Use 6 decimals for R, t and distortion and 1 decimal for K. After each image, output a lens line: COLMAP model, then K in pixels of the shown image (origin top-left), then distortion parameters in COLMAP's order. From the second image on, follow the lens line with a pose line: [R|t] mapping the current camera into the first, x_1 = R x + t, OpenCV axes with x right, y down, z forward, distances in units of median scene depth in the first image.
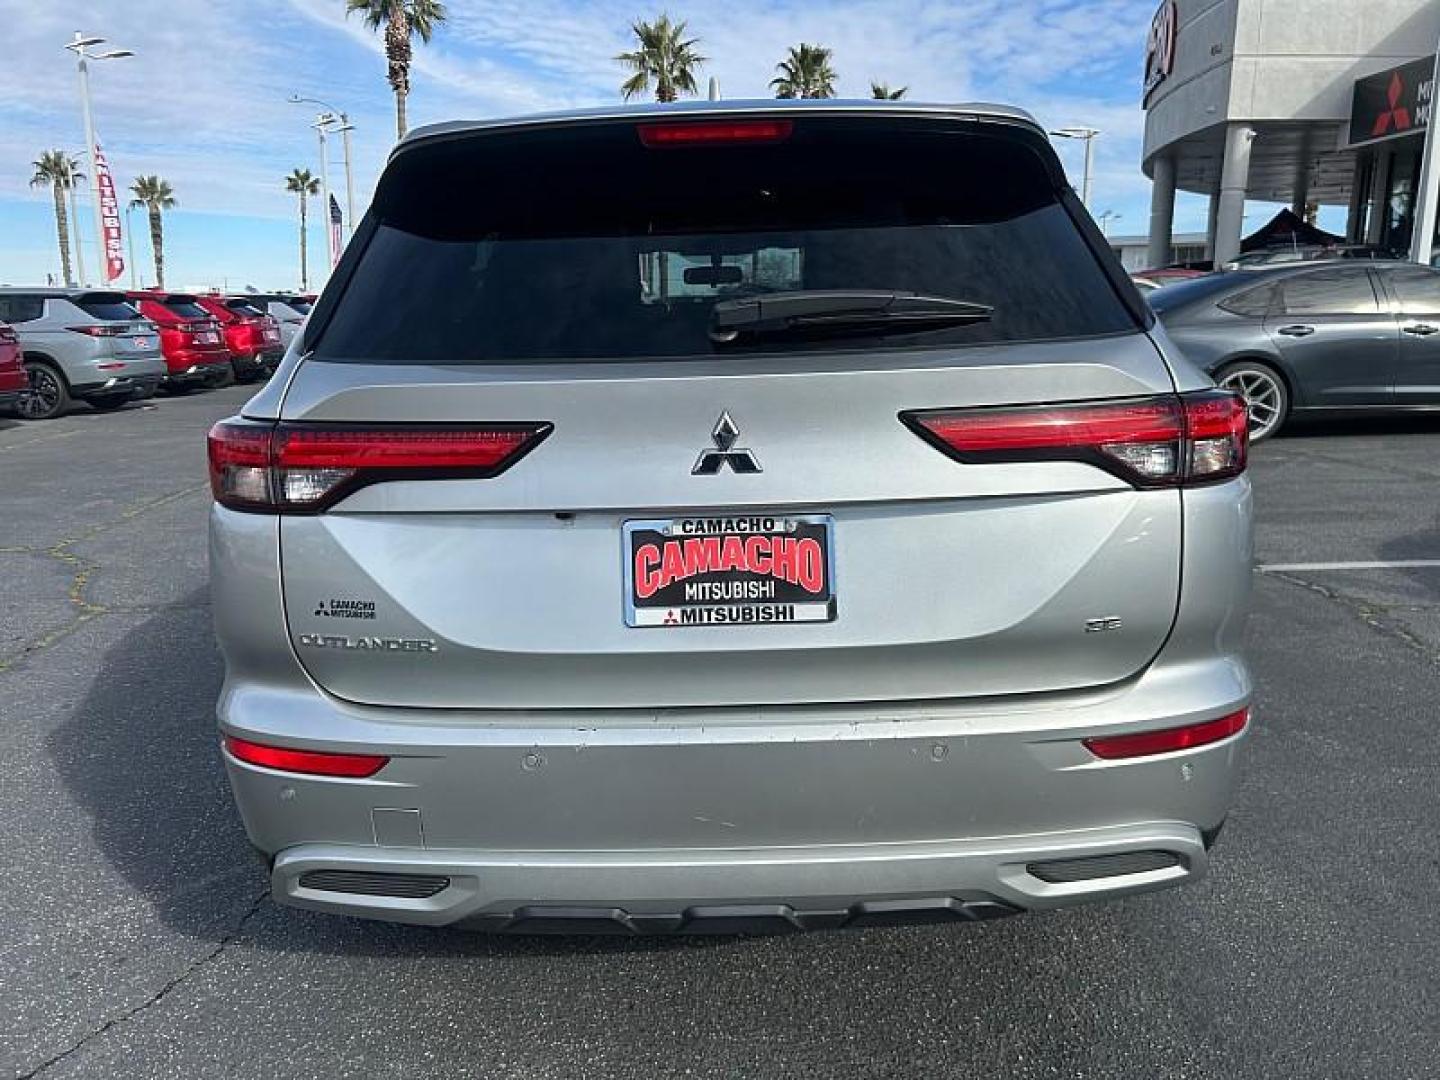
lens RADIAL K [[1080.5, 0, 704.5], [0, 1080.5, 529.1], [0, 0, 1]] dist [0.050585, -0.056770]
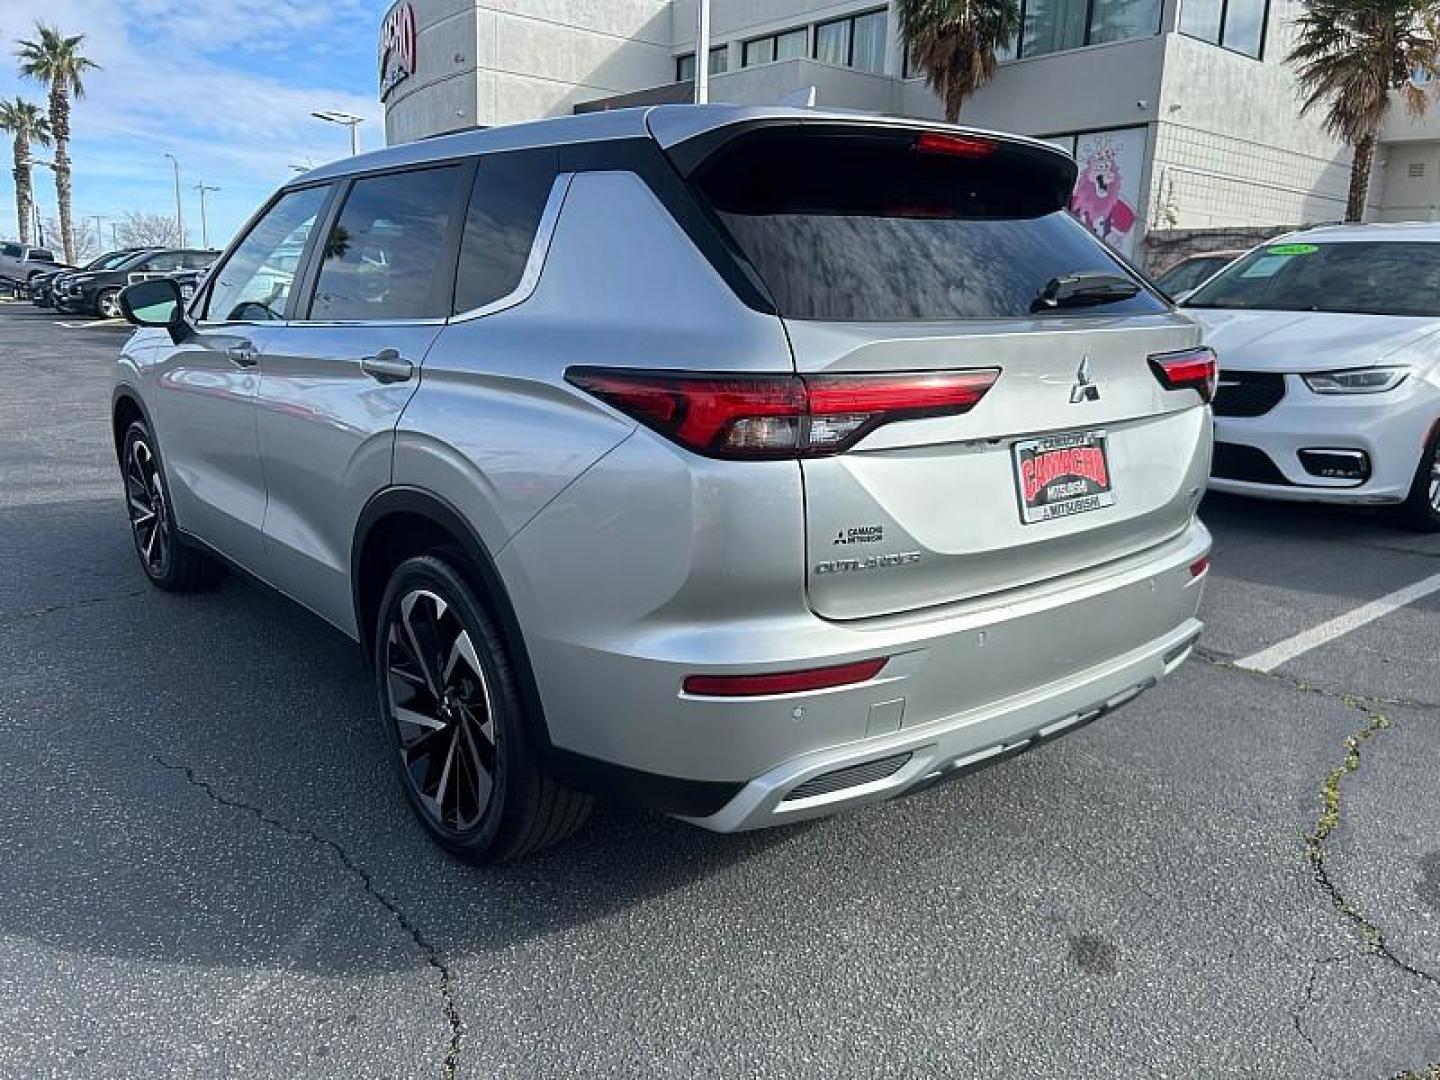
lens RADIAL K [[1080.5, 0, 711.9], [0, 1080.5, 526.6], [0, 0, 1]] dist [0.050585, -0.056770]
pose [[0.775058, -0.104735, 0.623150, -0.812393], [0.098191, 0.994151, 0.044963, -0.001701], [-0.624215, 0.026339, 0.780809, 0.142144]]
